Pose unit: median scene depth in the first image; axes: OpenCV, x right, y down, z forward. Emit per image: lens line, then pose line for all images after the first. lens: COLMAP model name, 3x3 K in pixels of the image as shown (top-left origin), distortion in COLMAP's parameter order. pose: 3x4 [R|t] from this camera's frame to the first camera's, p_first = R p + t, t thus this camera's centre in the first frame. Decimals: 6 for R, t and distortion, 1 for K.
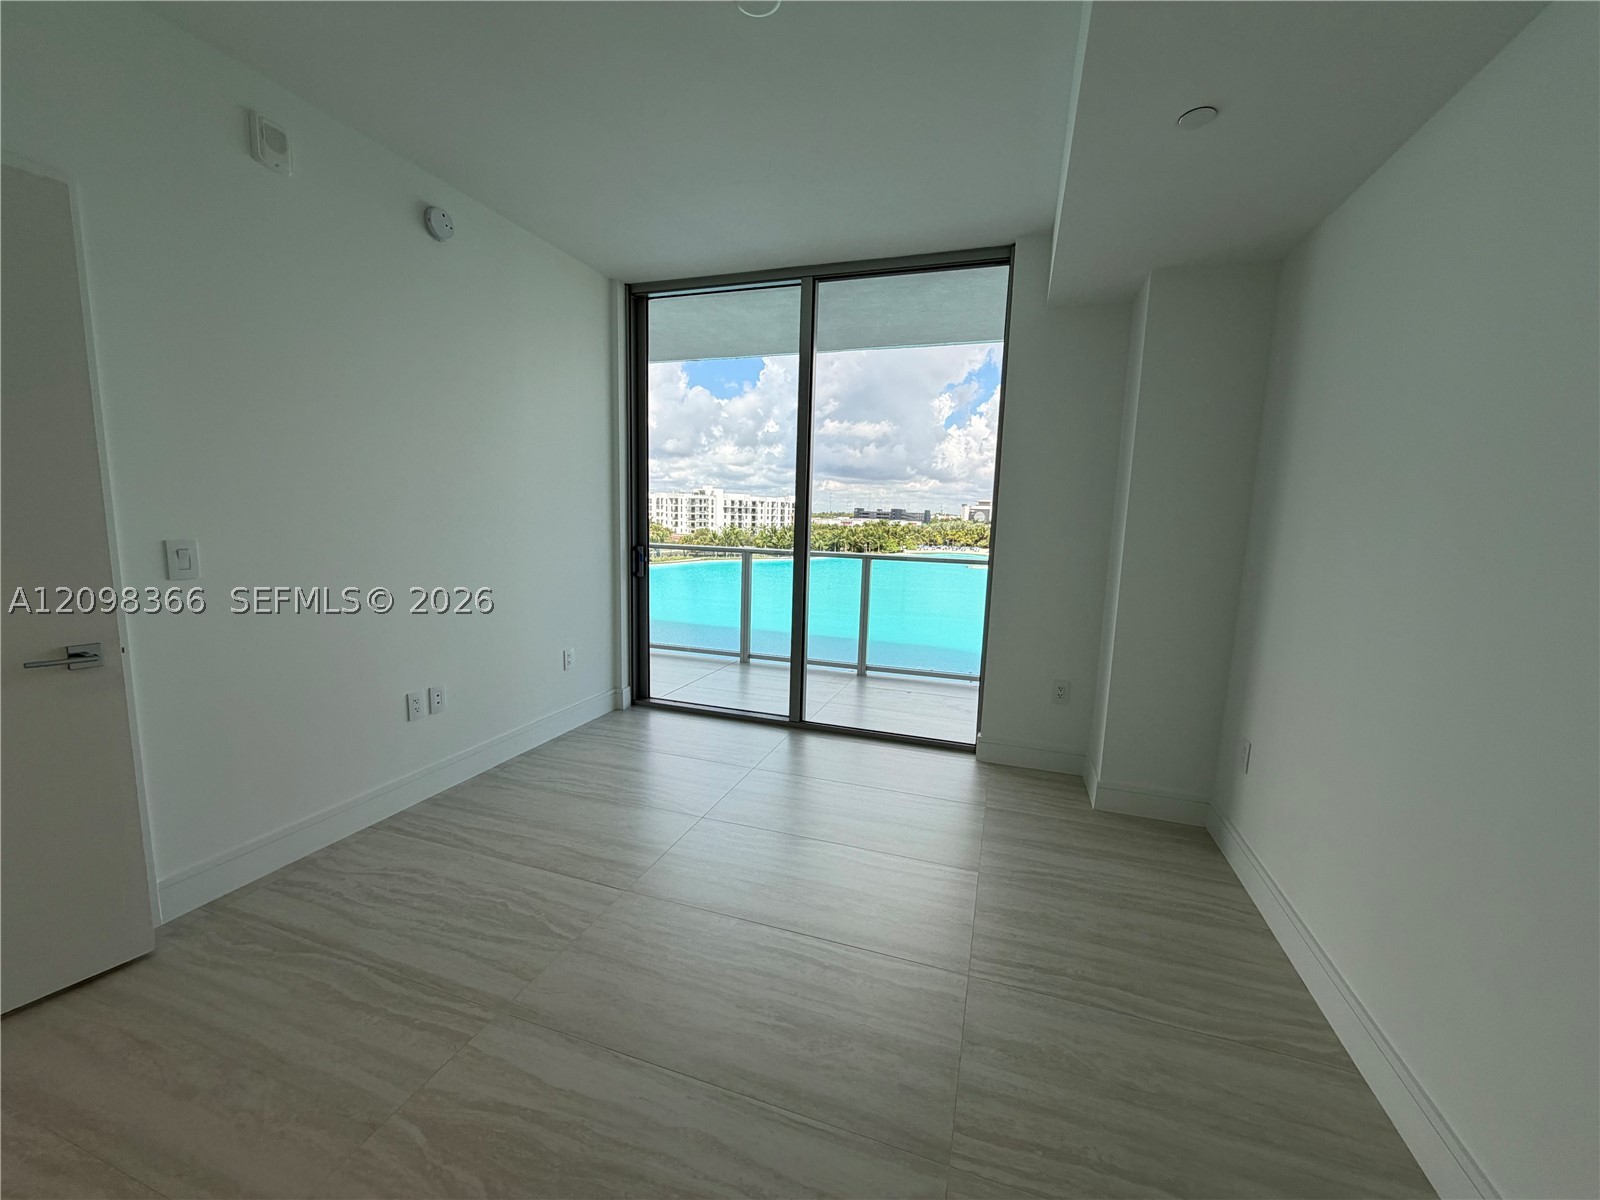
lens RADIAL K [[636.0, 0, 794.8], [0, 636.0, 601.1], [0, 0, 1]] dist [0.000263, -0.000712]
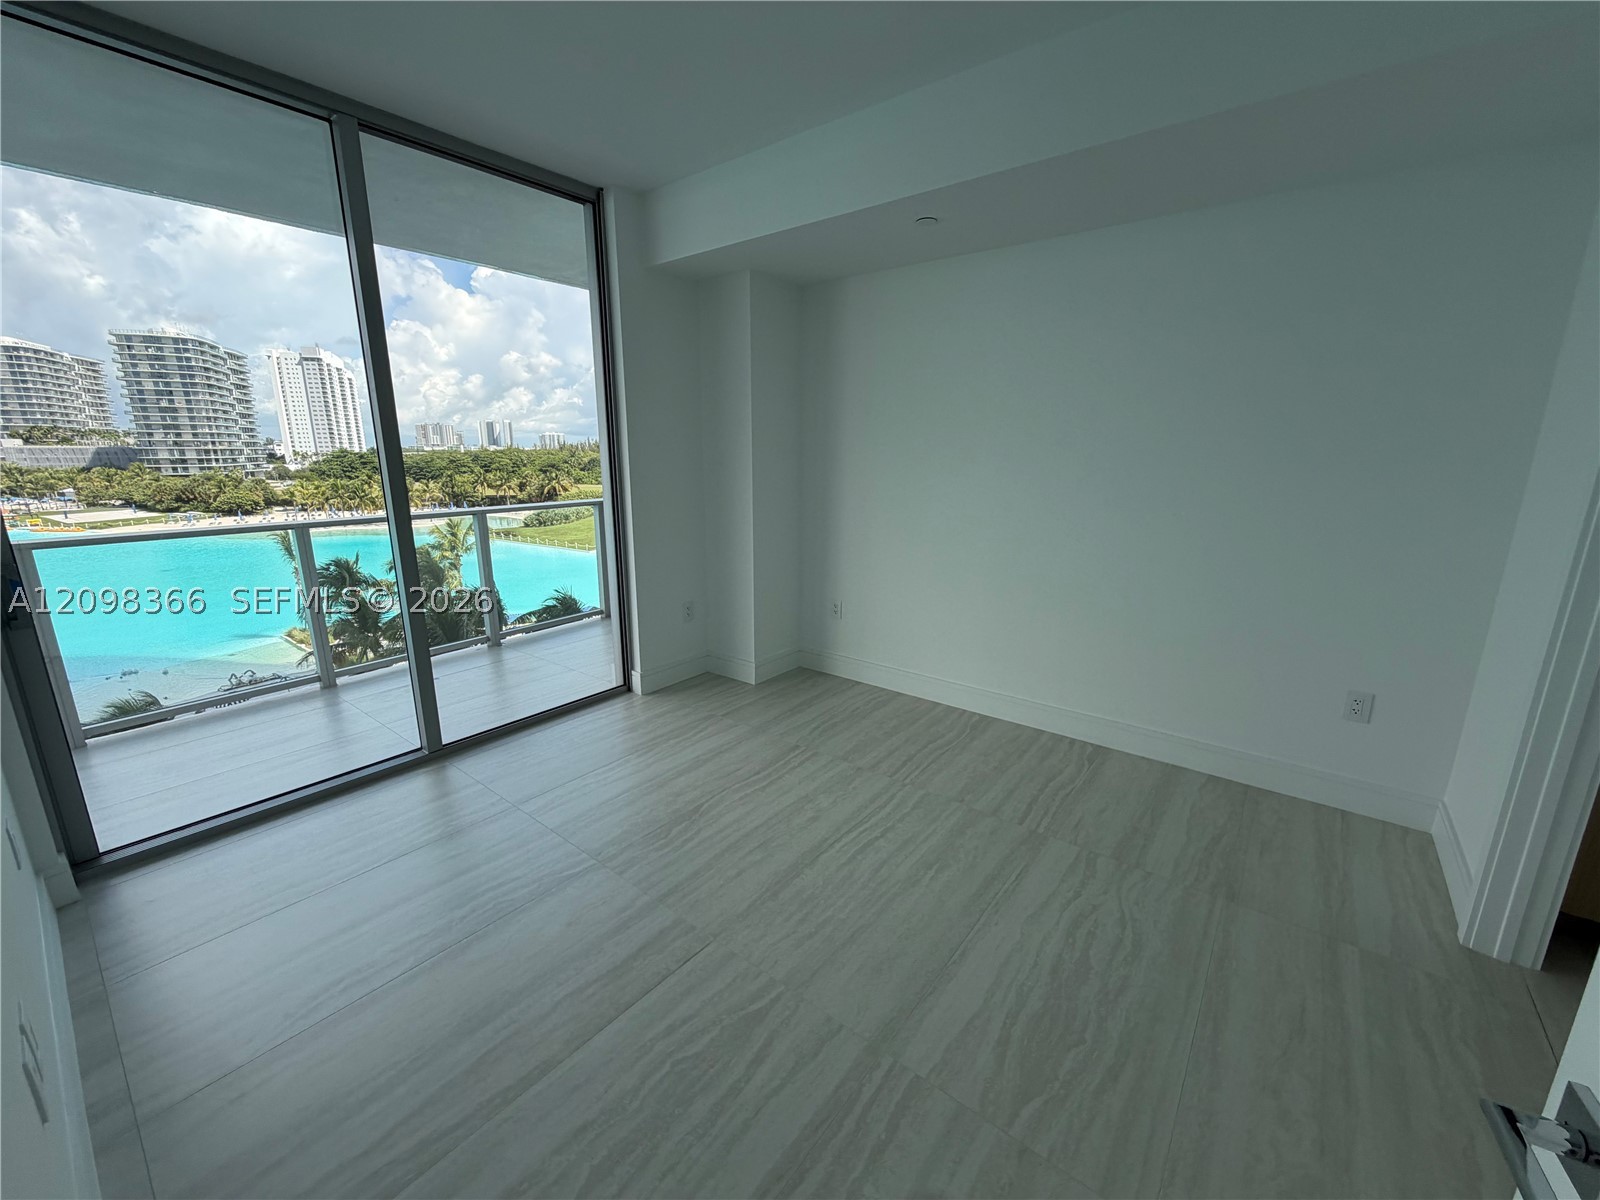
lens RADIAL K [[636.7, 0, 788.0], [0, 636.7, 602.8], [0, 0, 1]] dist [0.000774, -0.000235]
pose [[0.344963, -0.246551, 0.905656, -0.985498], [0.138402, 0.967698, 0.210724, -0.165075], [-0.928356, 0.052653, 0.367943, 0.625836]]
